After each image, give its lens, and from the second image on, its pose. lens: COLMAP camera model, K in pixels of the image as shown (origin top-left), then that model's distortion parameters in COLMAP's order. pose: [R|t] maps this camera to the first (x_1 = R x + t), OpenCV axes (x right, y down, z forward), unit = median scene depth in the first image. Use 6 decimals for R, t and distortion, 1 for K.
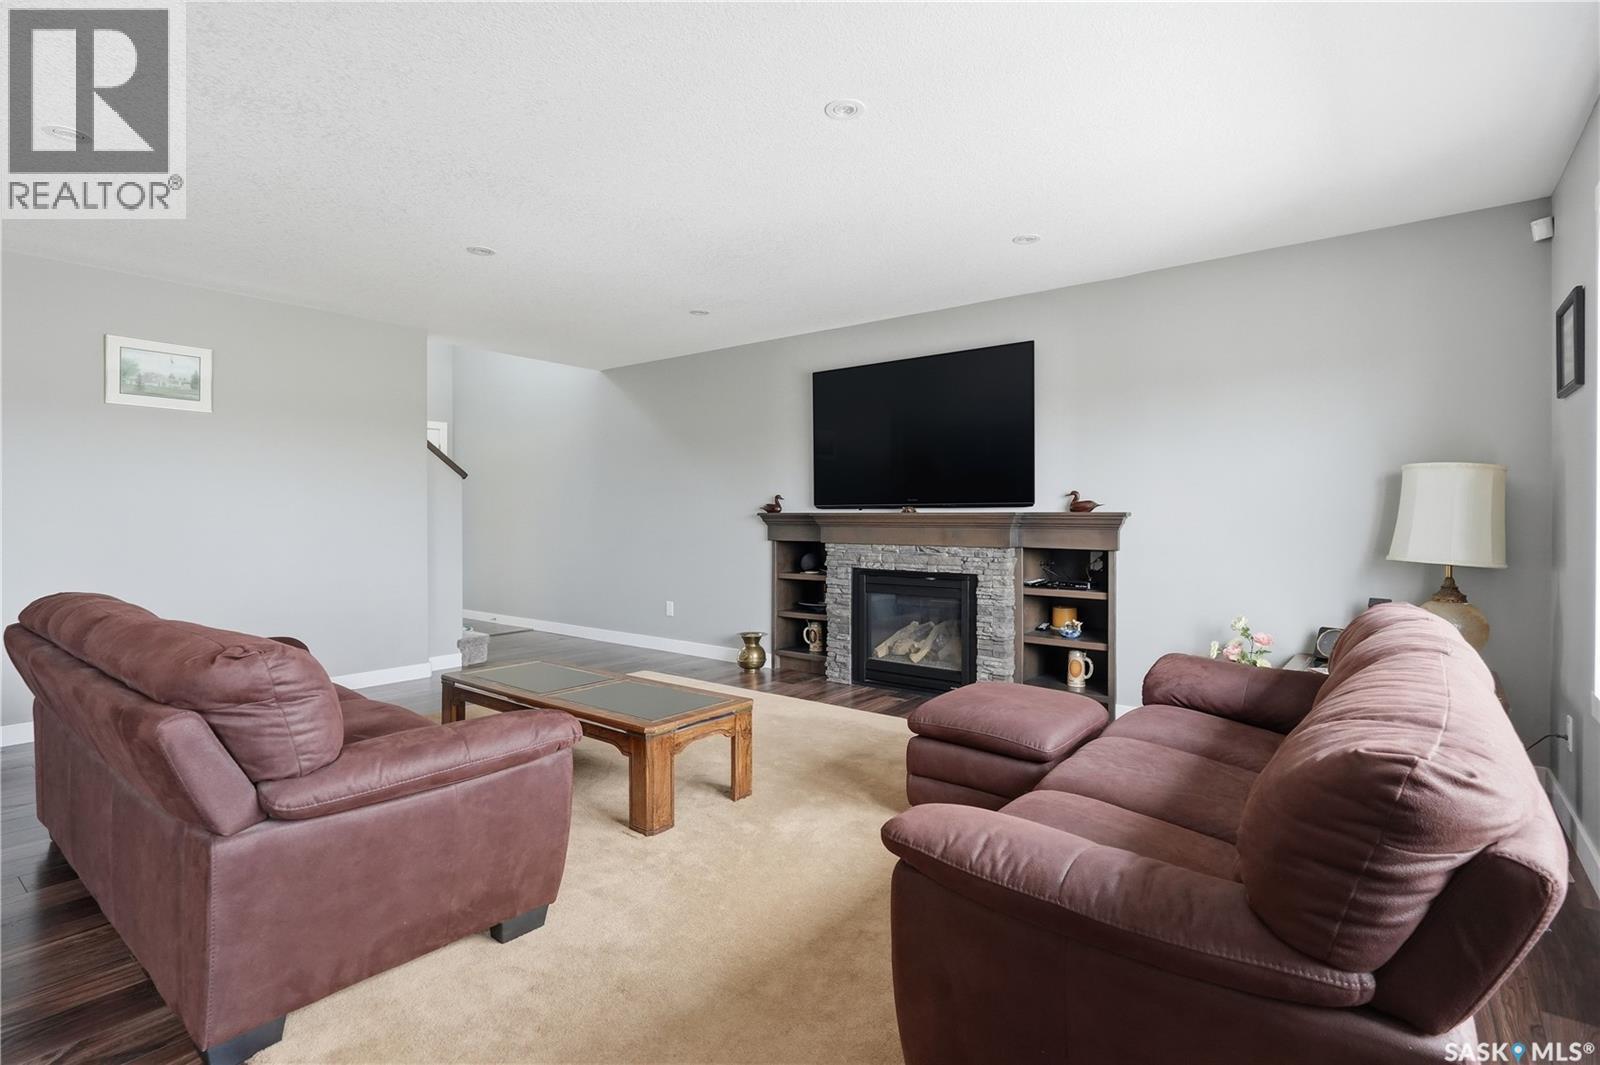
lens RADIAL K [[778.9, 0, 798.7], [0, 778.9, 533.2], [0, 0, 1]] dist [0.001403, 0.002069]
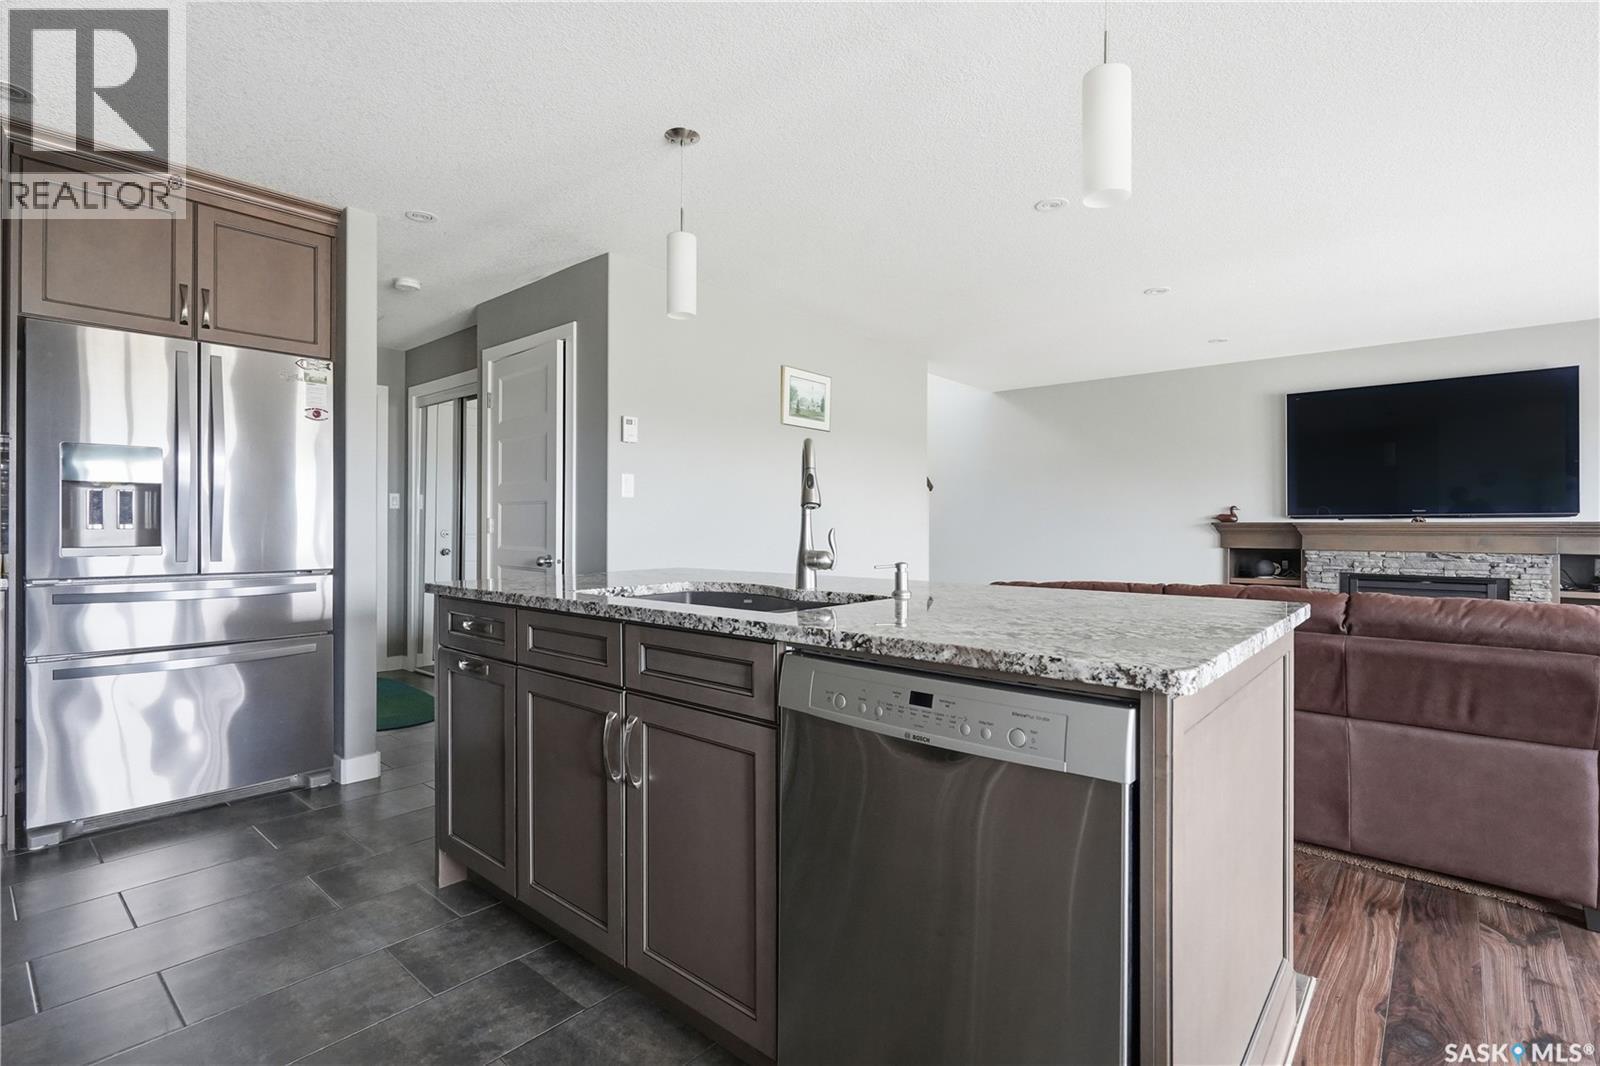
lens RADIAL K [[778.9, 0, 793.6], [0, 778.9, 524.7], [0, 0, 1]] dist [0.001403, 0.002069]
pose [[0.999434, 0.003202, -0.033487, -0.699988], [-0.004104, 0.999629, -0.026914, 0.010483], [0.033389, 0.027036, 0.999077, -0.121877]]
